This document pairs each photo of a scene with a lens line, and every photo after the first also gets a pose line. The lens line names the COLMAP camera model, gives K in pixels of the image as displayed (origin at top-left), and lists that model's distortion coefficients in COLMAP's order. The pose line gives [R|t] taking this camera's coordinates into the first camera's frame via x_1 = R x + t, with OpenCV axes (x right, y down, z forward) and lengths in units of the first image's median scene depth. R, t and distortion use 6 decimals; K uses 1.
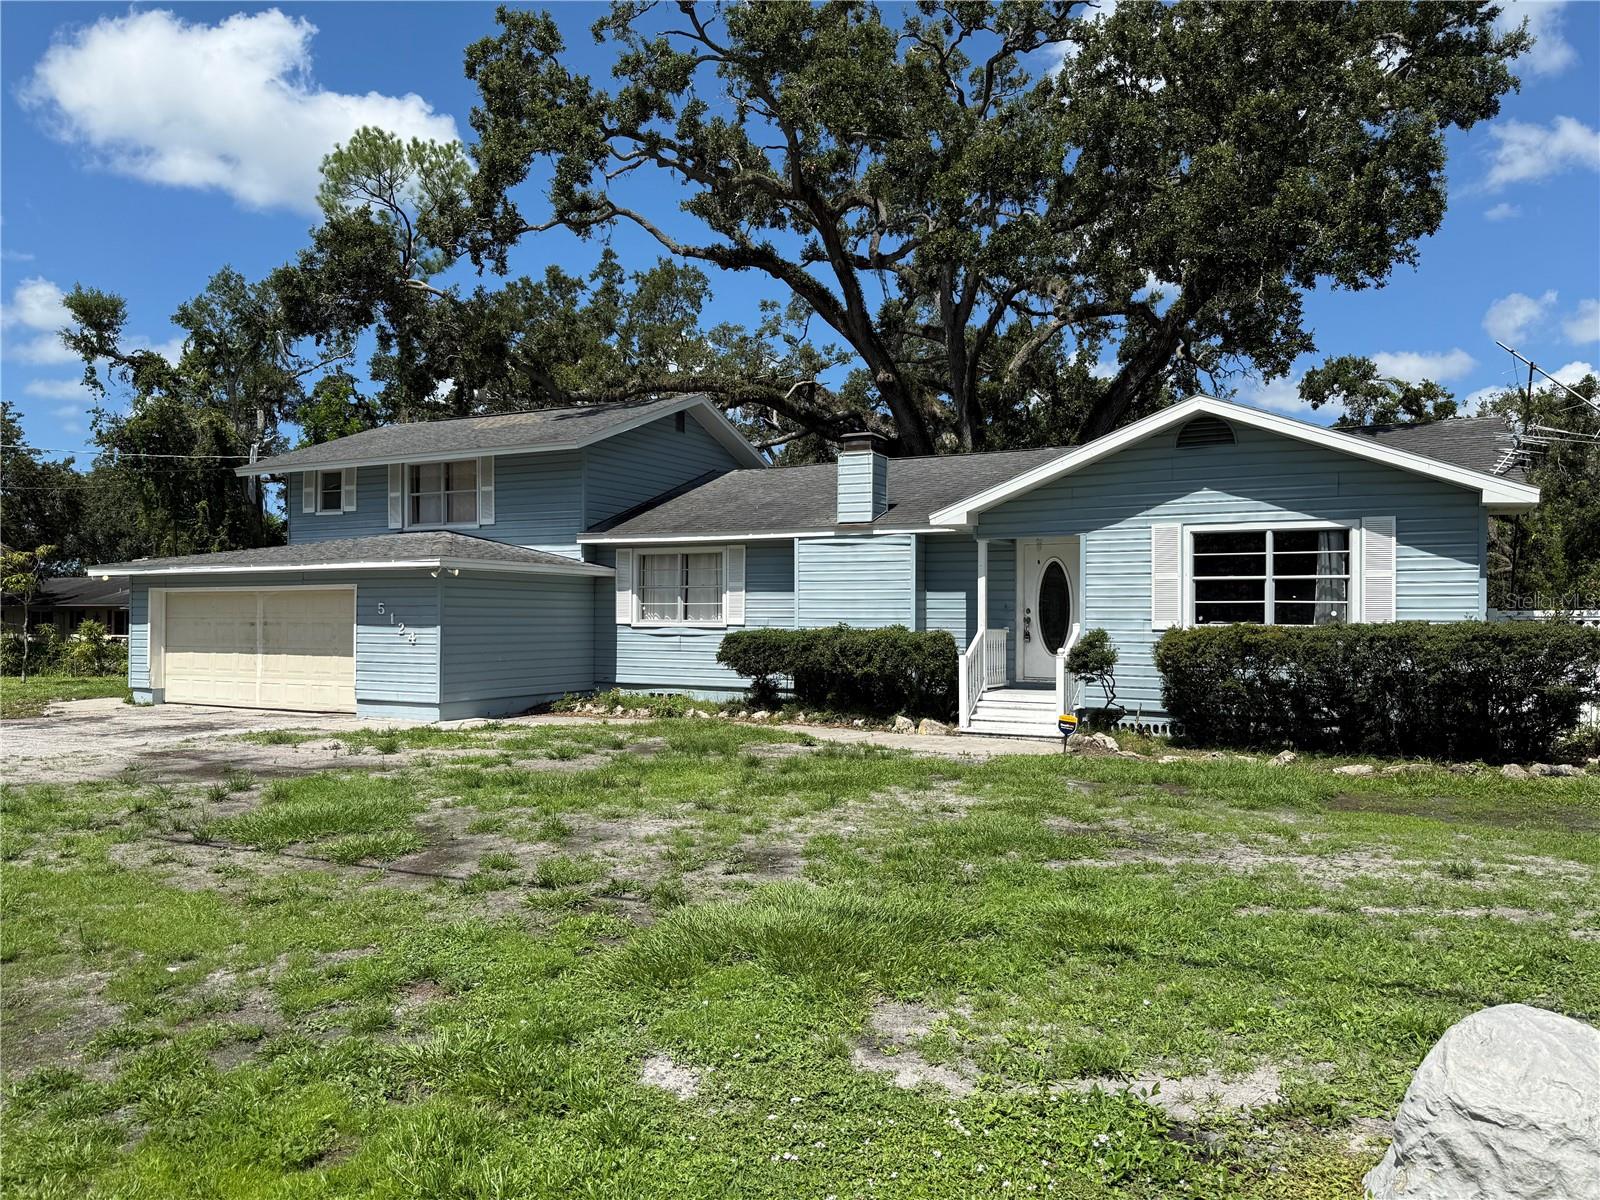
lens RADIAL K [[1069.6, 0, 797.2], [0, 1069.6, 603.1], [0, 0, 1]] dist [0.003816, 0.001986]
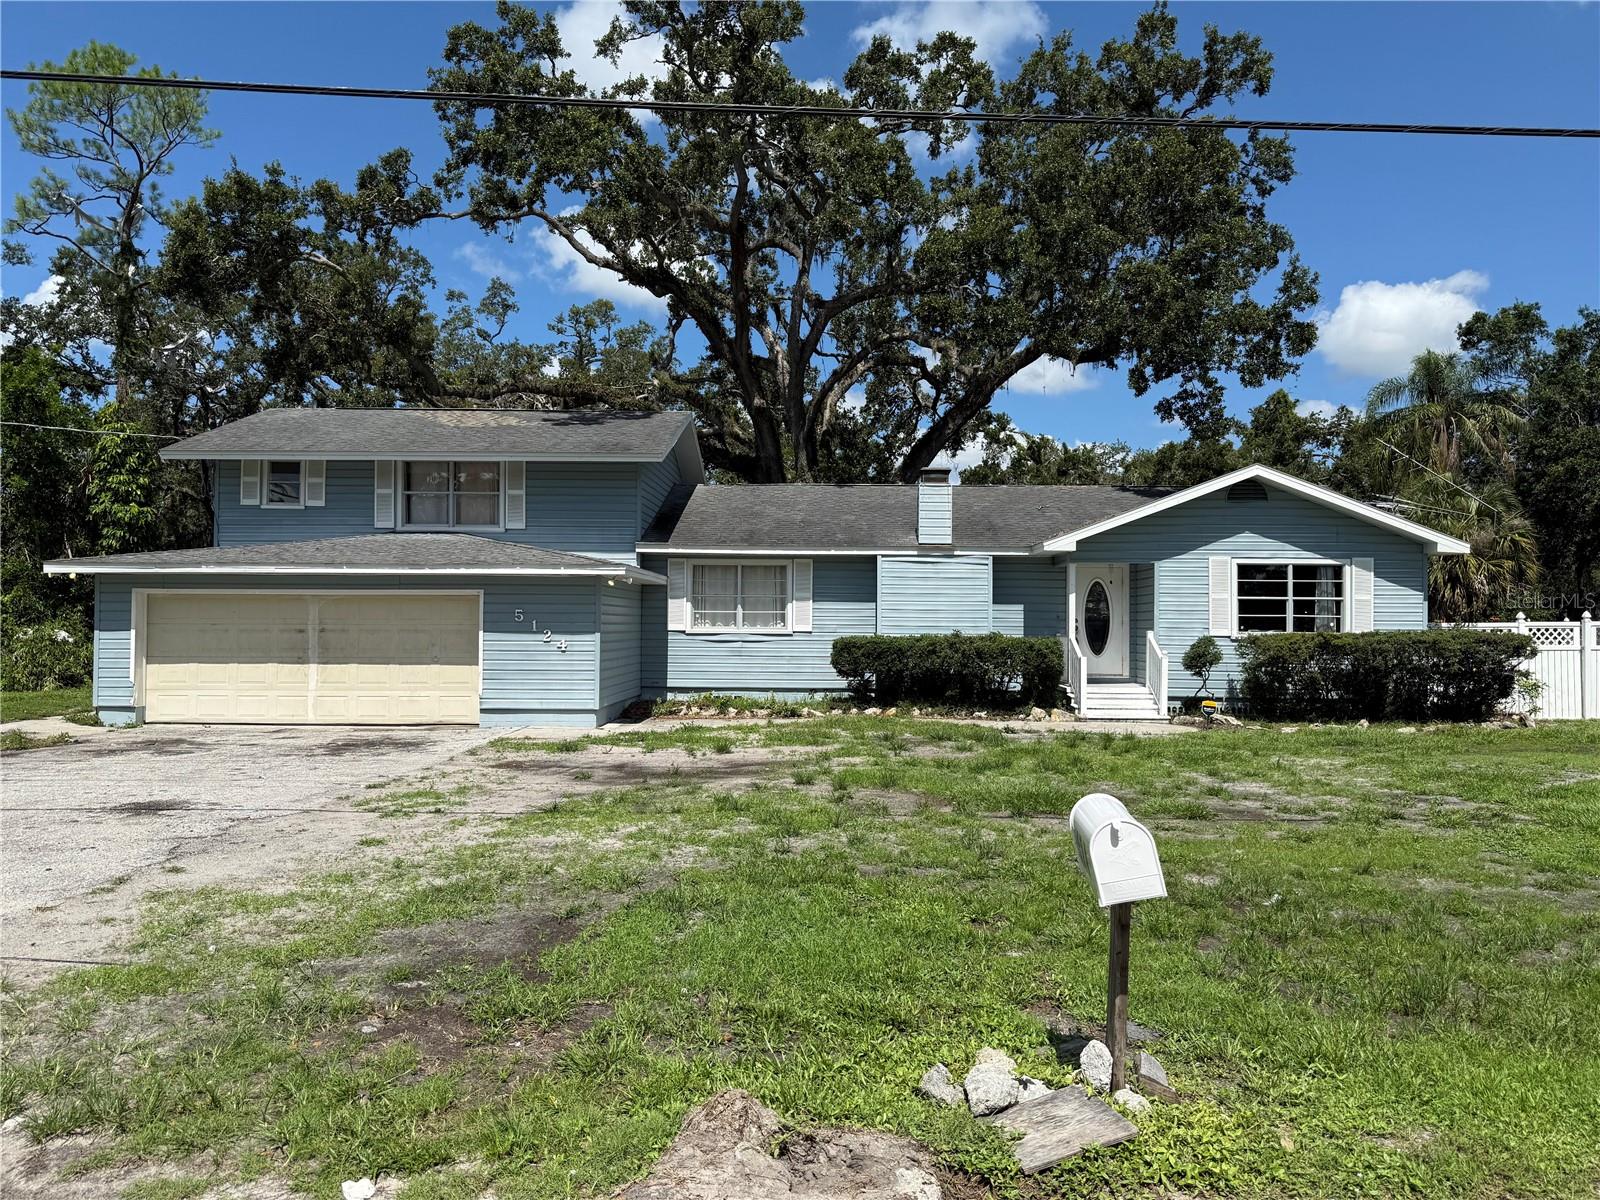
lens RADIAL K [[1069.6, 0, 797.2], [0, 1069.6, 603.1], [0, 0, 1]] dist [0.003816, 0.001986]
pose [[0.908832, 0.010656, 0.417026, -0.567693], [-0.009479, 0.999943, -0.004893, -0.003741], [-0.417054, 0.000494, 0.908882, 0.002339]]
